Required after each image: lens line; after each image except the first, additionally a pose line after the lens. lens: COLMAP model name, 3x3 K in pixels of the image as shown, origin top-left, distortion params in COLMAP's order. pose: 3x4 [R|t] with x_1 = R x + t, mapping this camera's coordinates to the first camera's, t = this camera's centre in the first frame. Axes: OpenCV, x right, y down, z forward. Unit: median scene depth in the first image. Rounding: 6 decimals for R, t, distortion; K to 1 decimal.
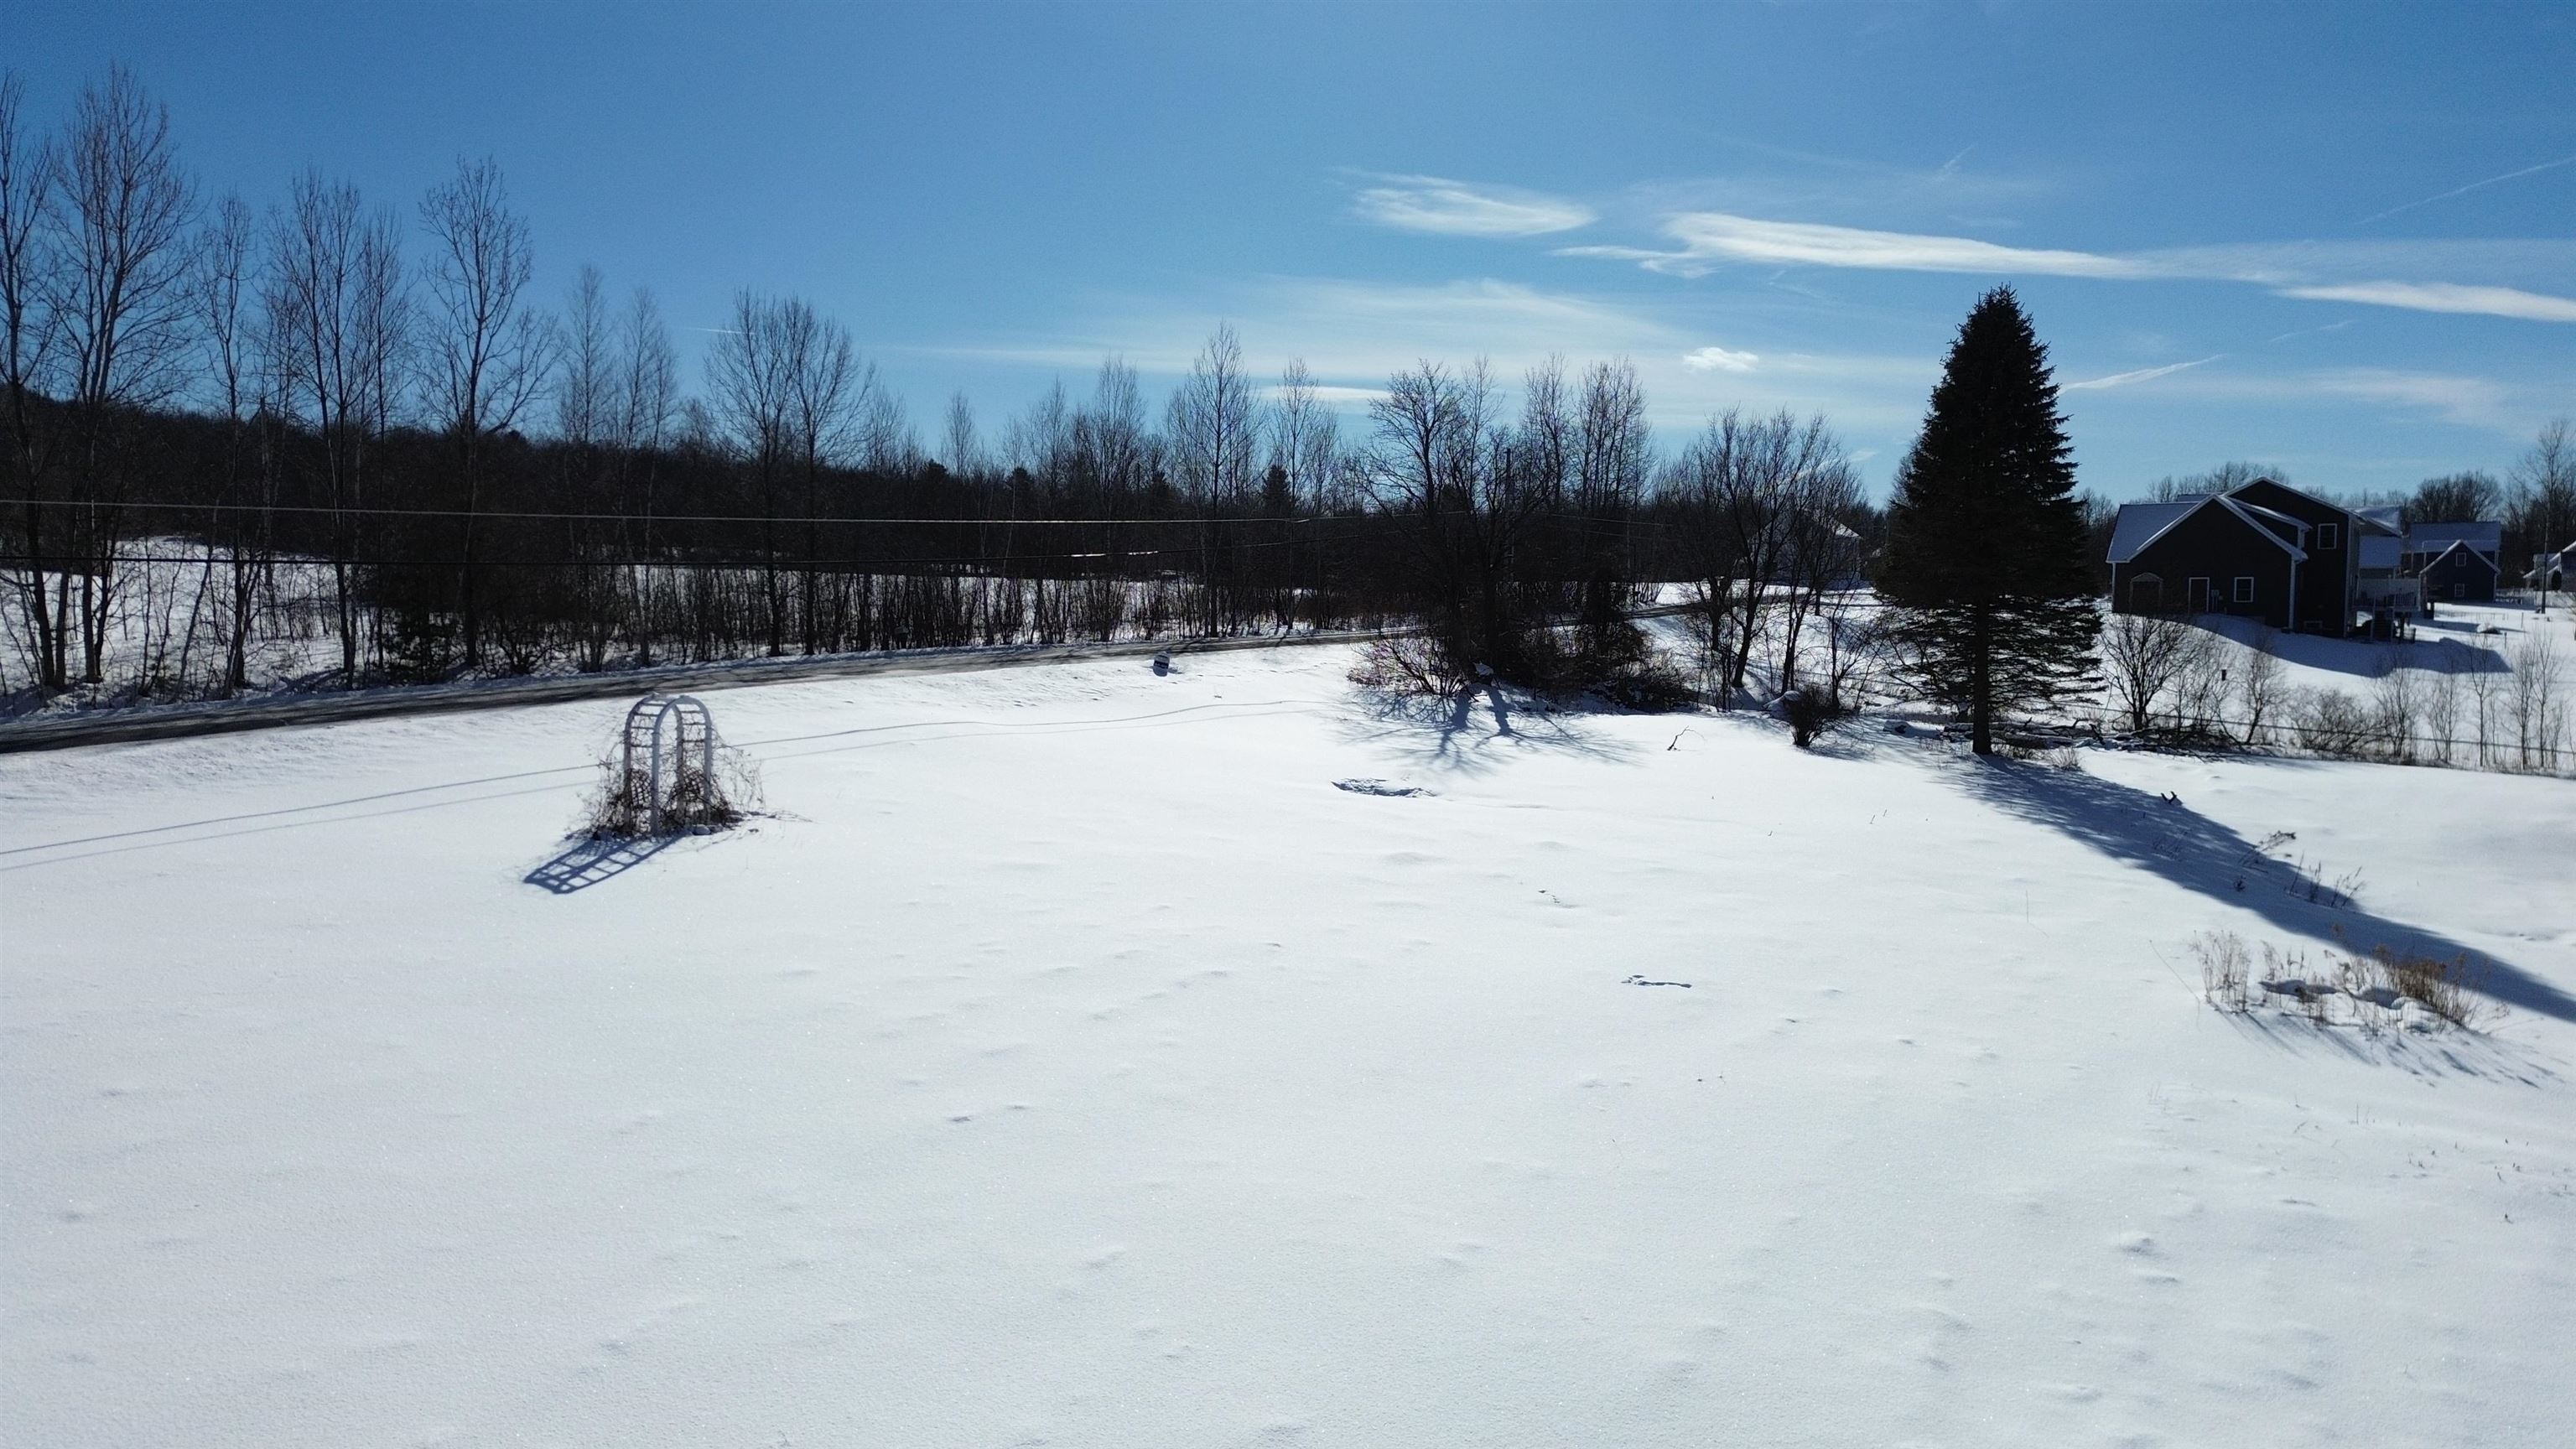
lens RADIAL K [[1789.7, 0, 1288.0], [0, 1789.7, 724.5], [0, 0, 1]] dist [0.093028, -0.099100]
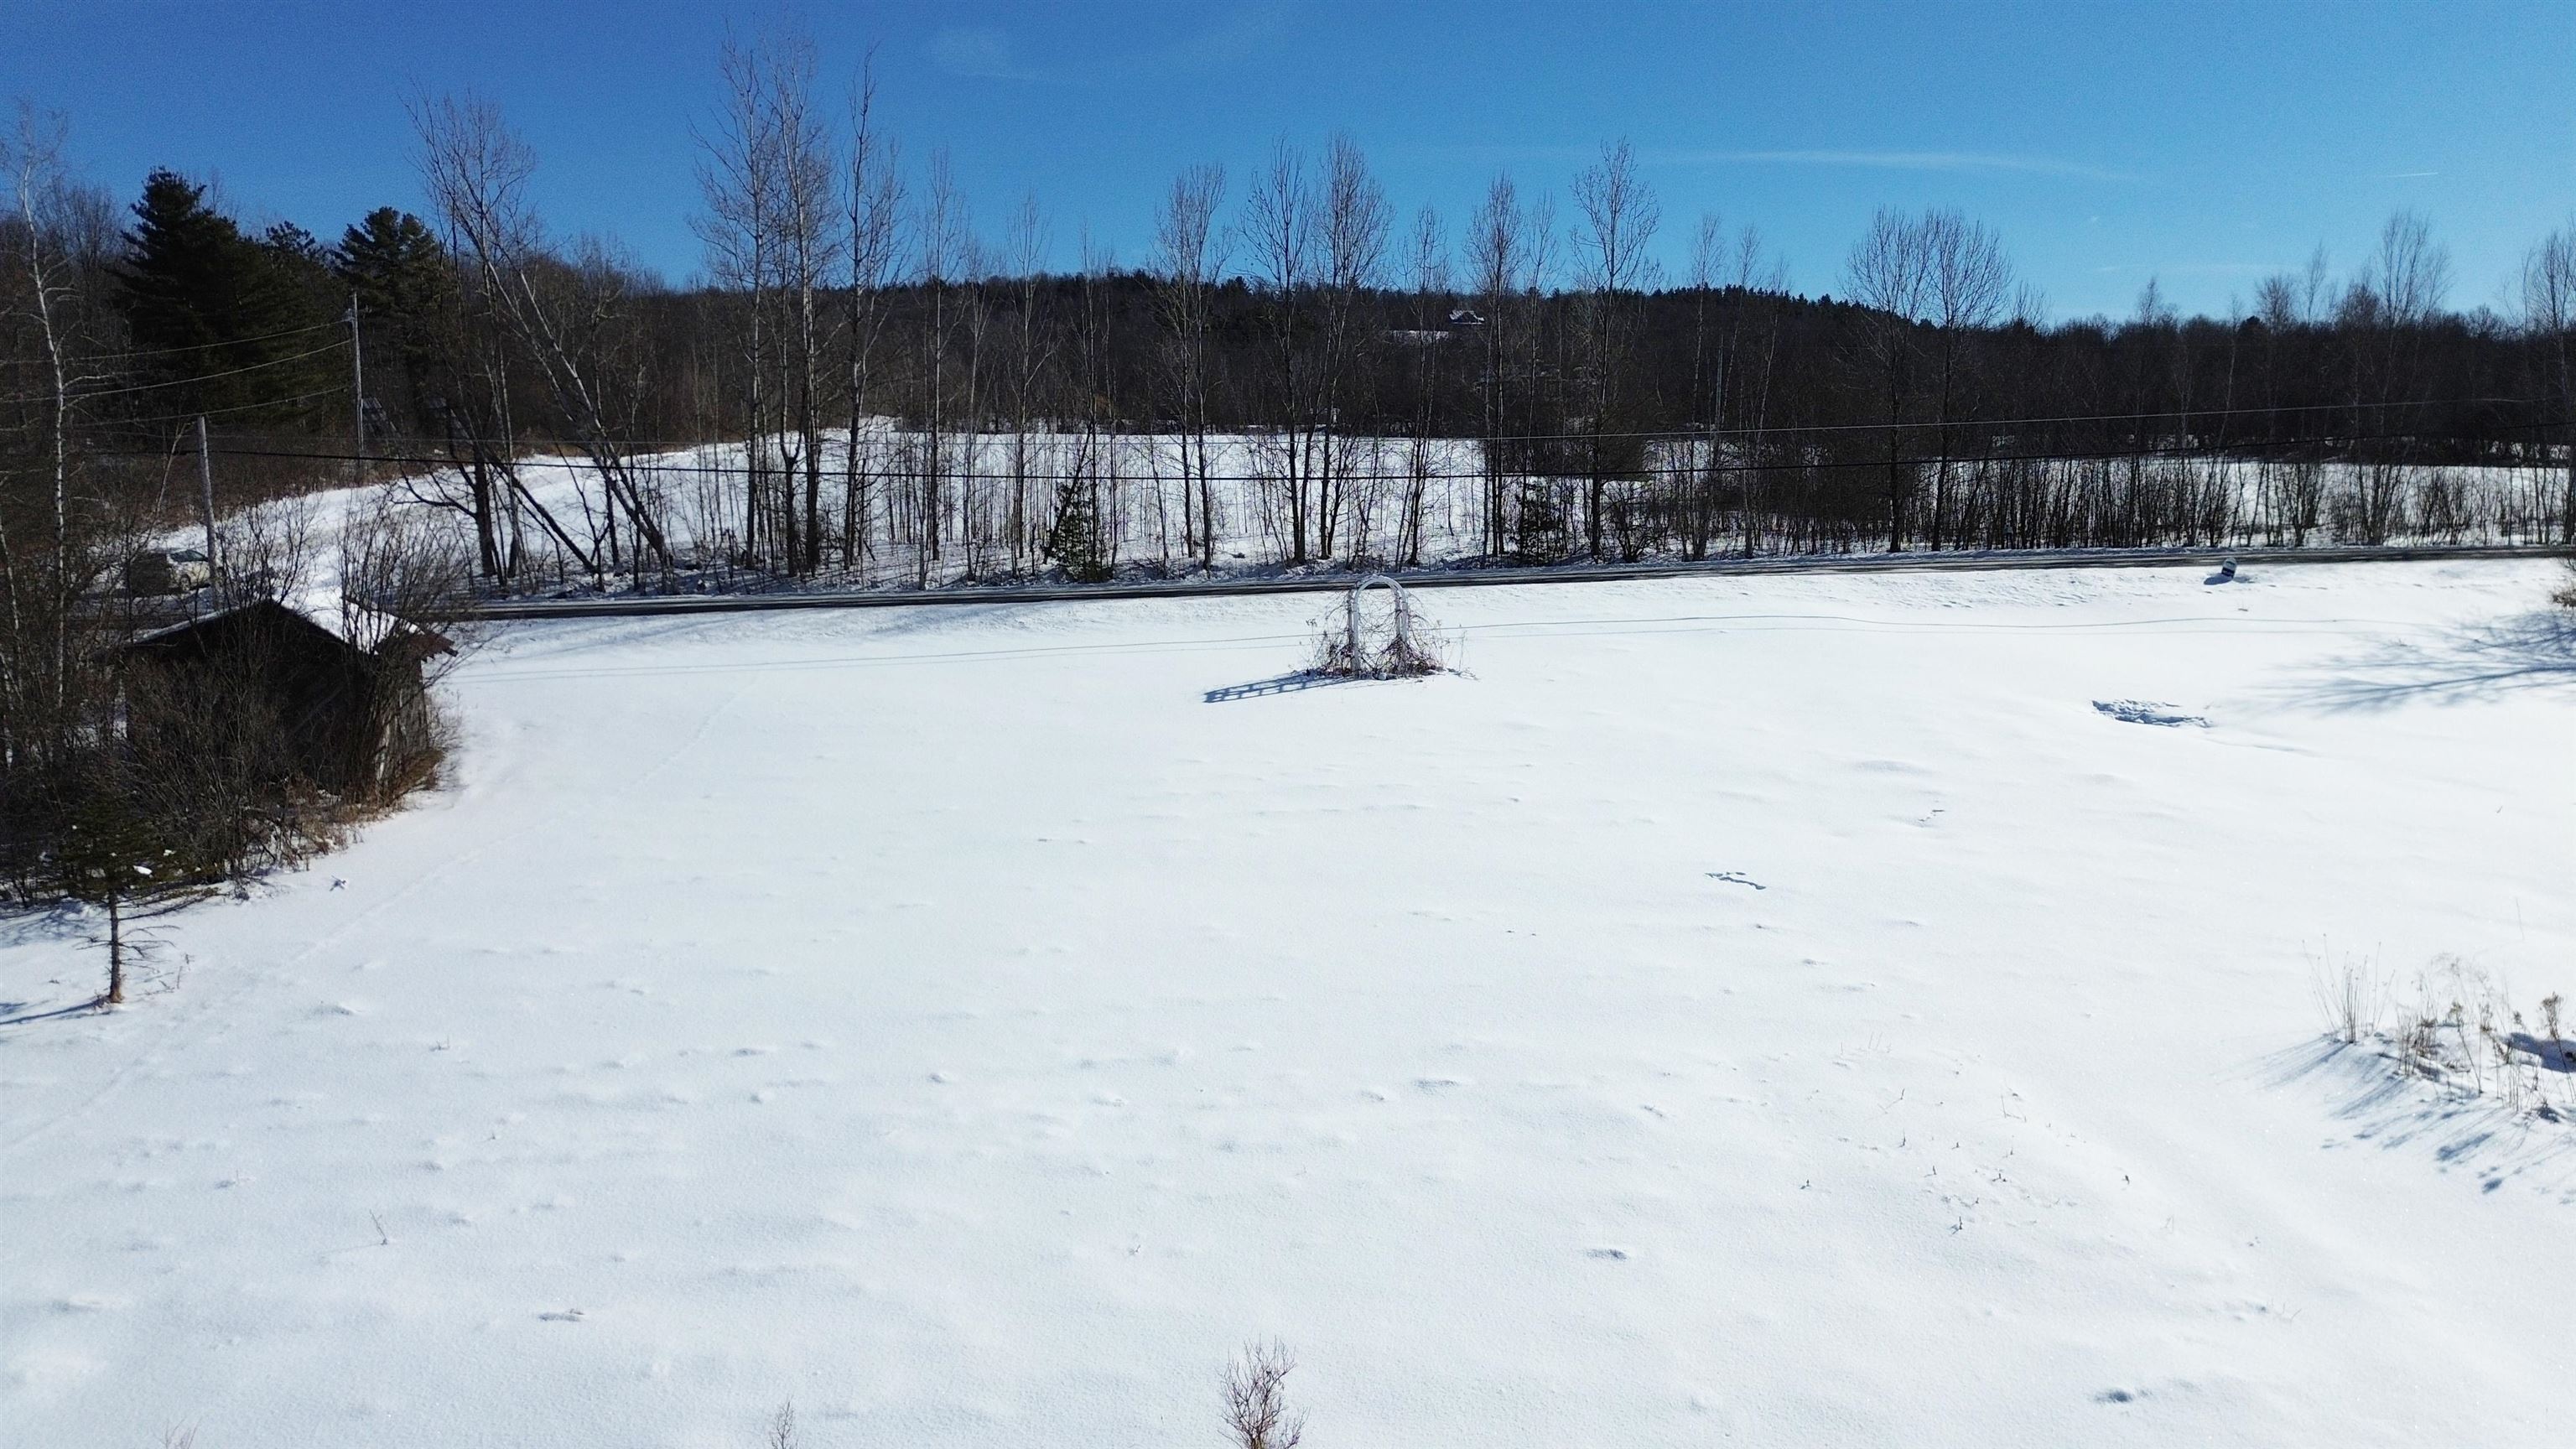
lens RADIAL K [[1789.7, 0, 1288.0], [0, 1789.7, 724.5], [0, 0, 1]] dist [0.093028, -0.099100]
pose [[0.609896, 0.103447, -0.785701, 0.913440], [-0.058754, 0.994618, 0.085346, -0.020814], [0.790300, -0.005889, 0.612691, 0.168782]]
